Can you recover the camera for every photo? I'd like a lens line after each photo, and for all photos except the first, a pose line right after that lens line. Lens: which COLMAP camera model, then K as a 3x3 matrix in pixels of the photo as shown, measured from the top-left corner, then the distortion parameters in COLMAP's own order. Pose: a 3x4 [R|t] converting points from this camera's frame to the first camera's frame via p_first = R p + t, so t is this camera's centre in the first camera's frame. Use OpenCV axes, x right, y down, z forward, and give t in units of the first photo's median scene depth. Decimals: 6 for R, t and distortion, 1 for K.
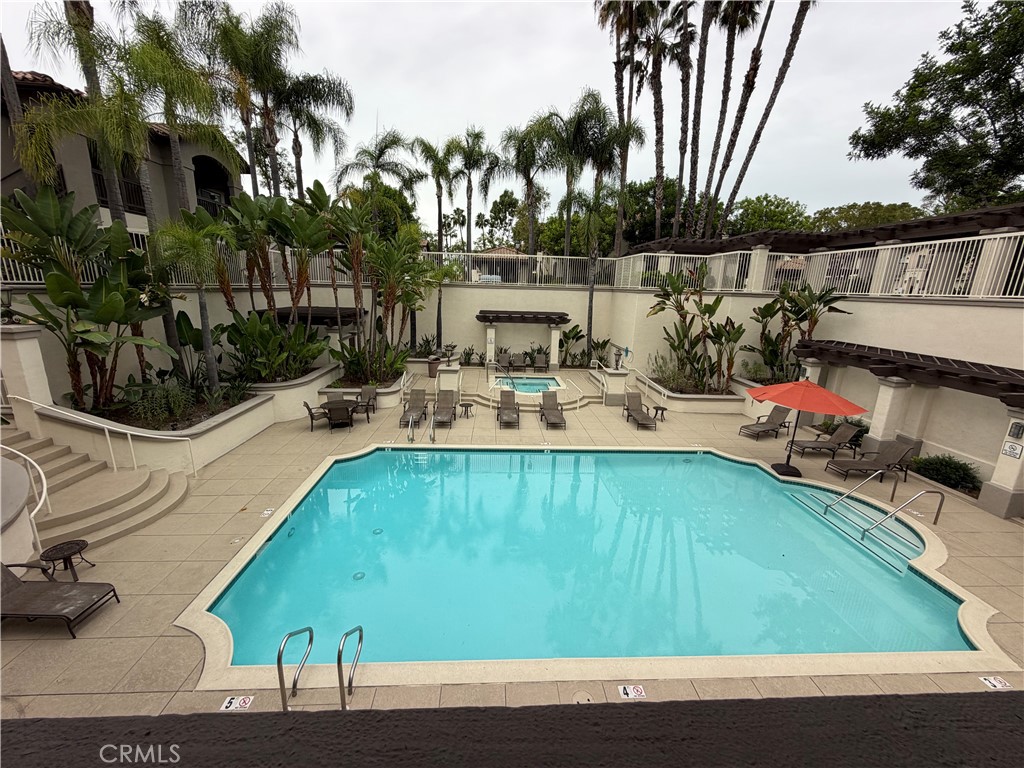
lens RADIAL K [[410.6, 0, 512.0], [0, 410.6, 384.0], [0, 0, 1]] dist [-0.000573, 0.000040]
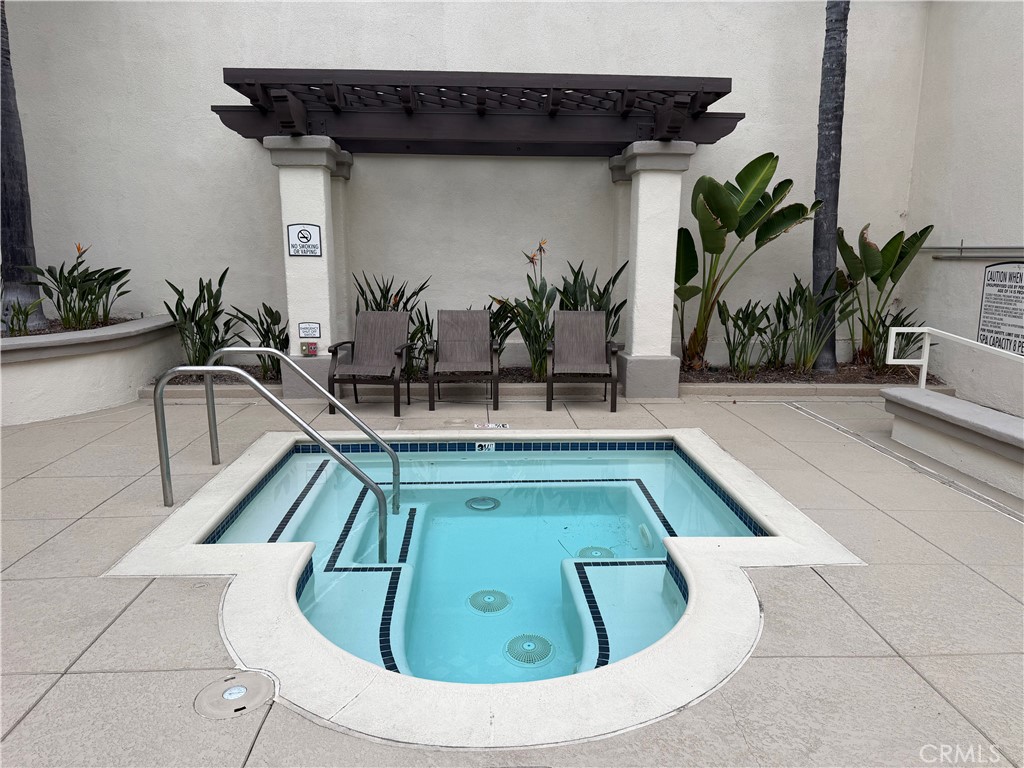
lens RADIAL K [[715.0, 0, 517.1], [0, 715.0, 389.0], [0, 0, 1]] dist [0.122242, -0.189409]
pose [[0.999617, -0.025656, 0.010360, 0.036253], [0.026103, 0.998615, -0.045674, -0.021371], [-0.009174, 0.045927, 0.998903, 0.672886]]
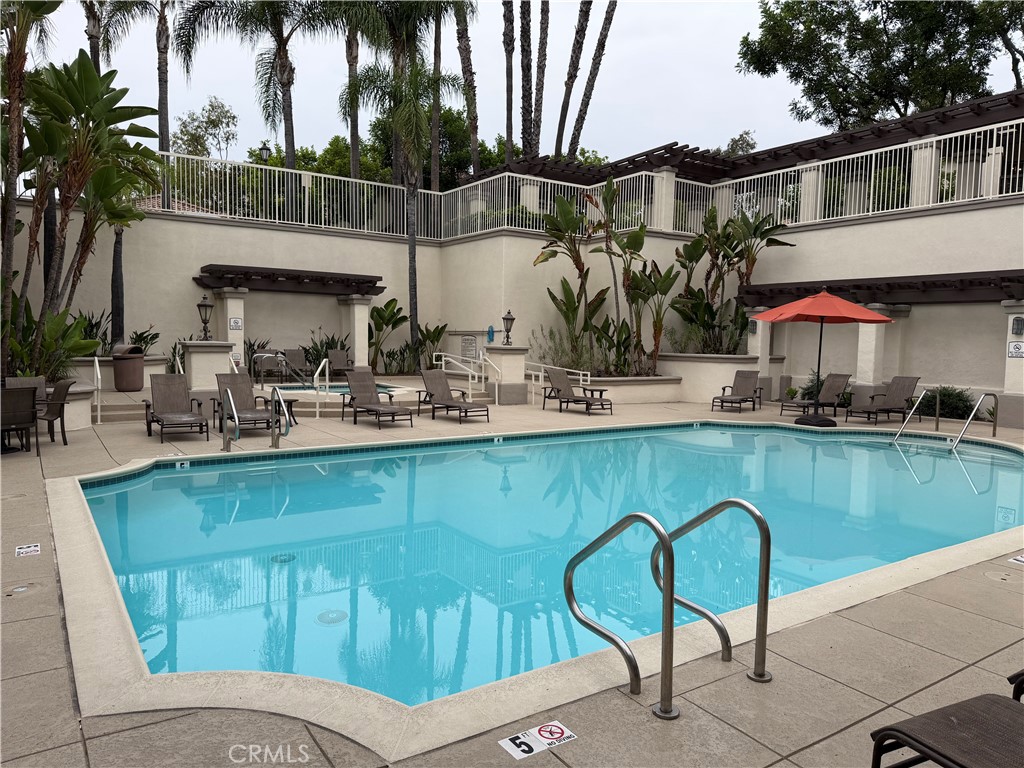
lens RADIAL K [[715.0, 0, 517.1], [0, 715.0, 389.0], [0, 0, 1]] dist [0.122242, -0.189409]
pose [[0.855584, -0.050313, 0.515212, -0.216091], [0.127991, 0.984925, -0.116364, 0.118655], [-0.501591, 0.165502, 0.849126, 0.090032]]
